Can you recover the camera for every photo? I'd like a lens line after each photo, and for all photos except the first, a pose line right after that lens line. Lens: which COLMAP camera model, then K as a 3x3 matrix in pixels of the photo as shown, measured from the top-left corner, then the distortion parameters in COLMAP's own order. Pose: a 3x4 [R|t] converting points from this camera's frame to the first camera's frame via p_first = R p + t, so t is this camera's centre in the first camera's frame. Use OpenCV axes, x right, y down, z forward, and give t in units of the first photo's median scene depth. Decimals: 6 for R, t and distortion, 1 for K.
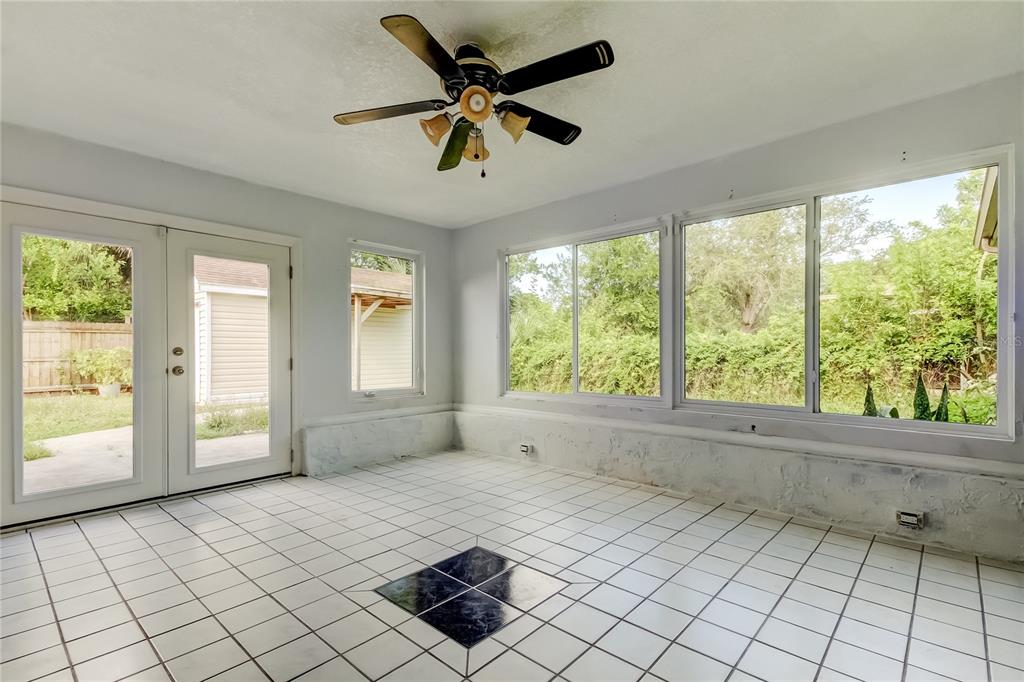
lens RADIAL K [[475.3, 0, 517.2], [0, 475.3, 348.3], [0, 0, 1]] dist [0.019818, -0.007620]
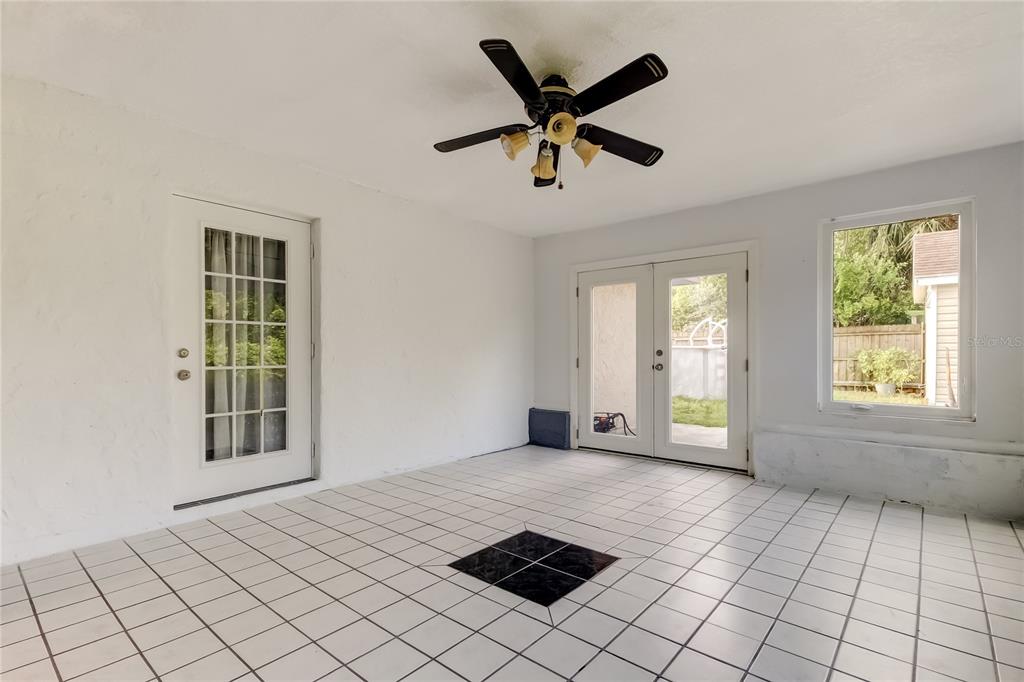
lens RADIAL K [[475.3, 0, 517.3], [0, 475.3, 350.5], [0, 0, 1]] dist [0.019818, -0.007620]
pose [[0.034594, -0.002660, -0.999398, 0.513324], [0.007417, 0.999970, -0.002405, -0.000121], [0.999374, -0.007330, 0.034613, 0.454889]]
